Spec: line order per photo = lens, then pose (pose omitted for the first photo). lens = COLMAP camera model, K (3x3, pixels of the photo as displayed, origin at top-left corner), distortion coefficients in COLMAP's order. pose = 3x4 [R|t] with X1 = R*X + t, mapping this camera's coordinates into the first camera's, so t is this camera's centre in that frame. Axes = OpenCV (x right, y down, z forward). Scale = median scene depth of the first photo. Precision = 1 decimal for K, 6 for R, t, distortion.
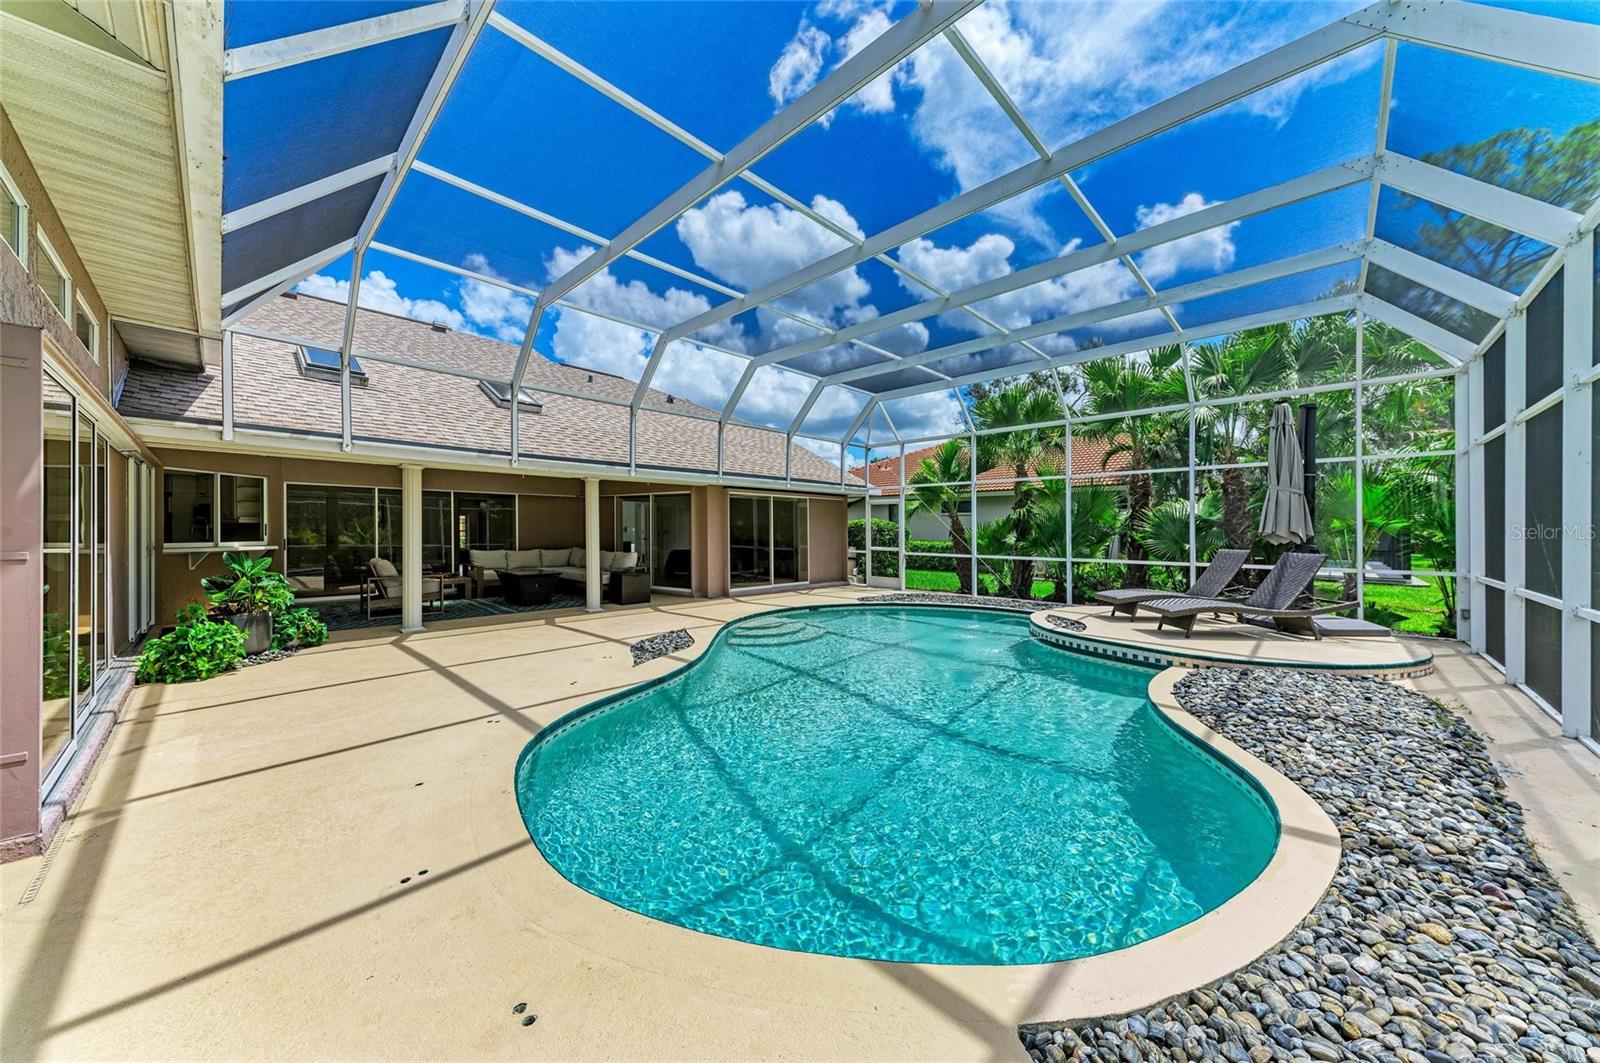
lens RADIAL K [[558.6, 0, 793.3], [0, 558.6, 523.2], [0, 0, 1]] dist [0.002823, -0.000030]
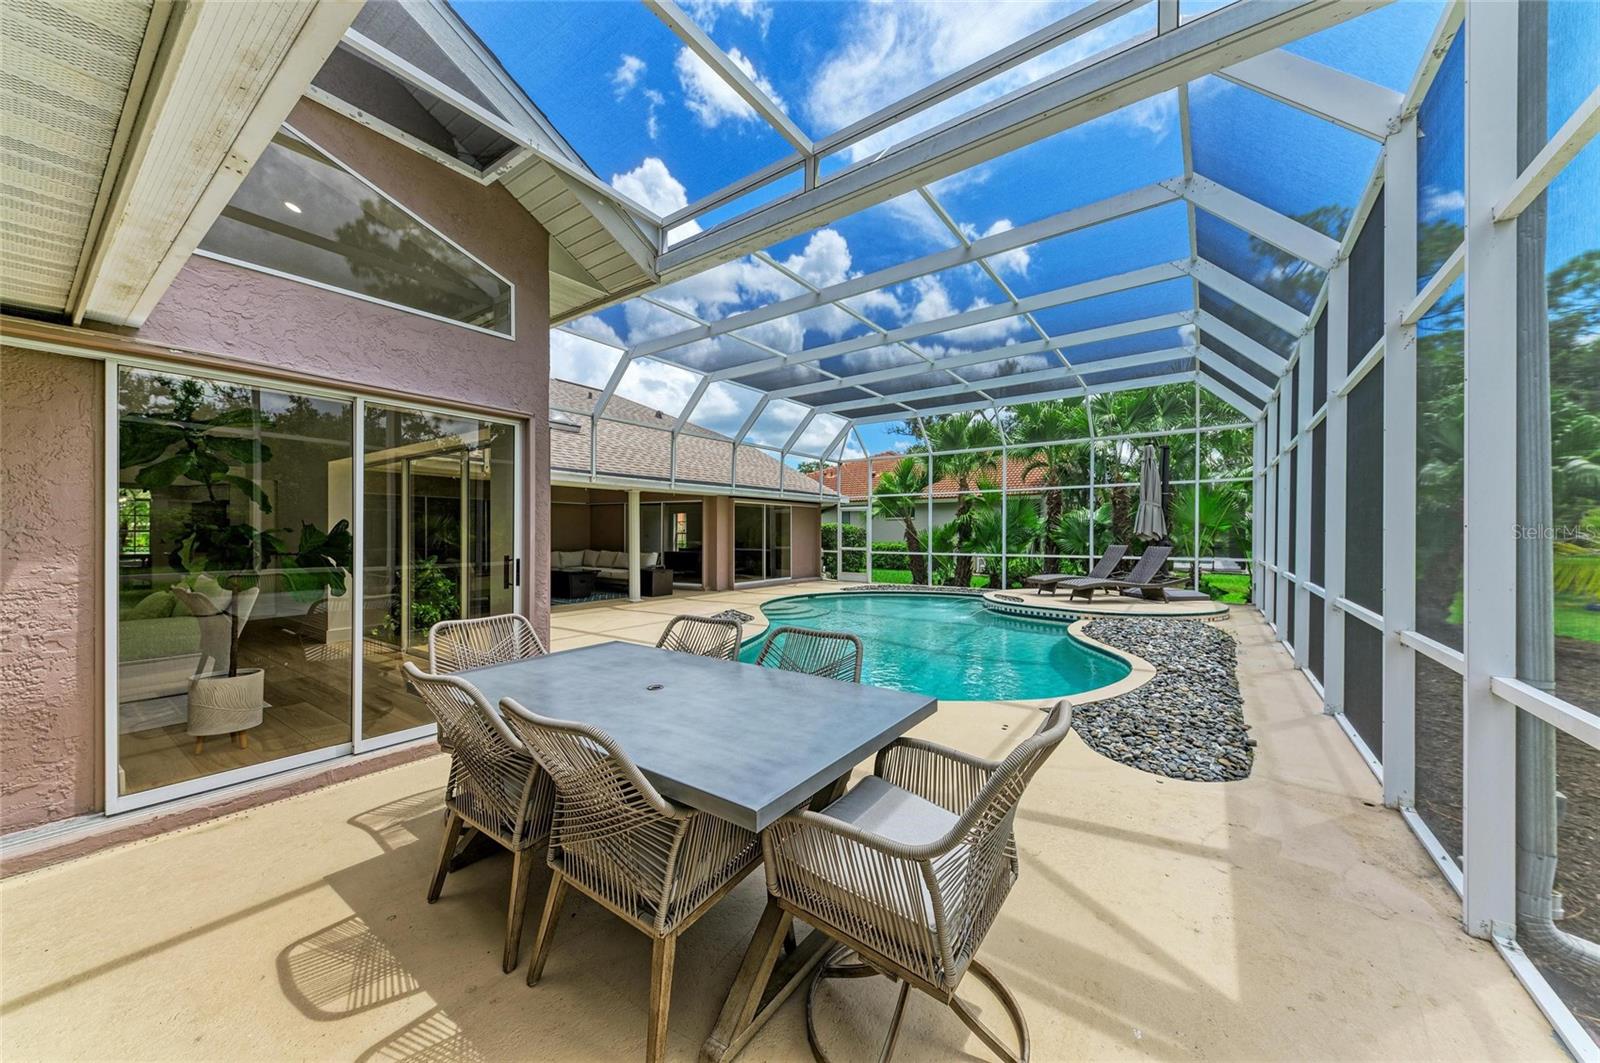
lens RADIAL K [[568.5, 0, 803.8], [0, 568.5, 542.5], [0, 0, 1]] dist [0.007330, -0.000071]
pose [[0.987721, -0.007200, 0.156060, -0.158724], [0.002937, 0.999617, 0.027528, -0.000929], [-0.156199, -0.026732, 0.987364, -0.211533]]
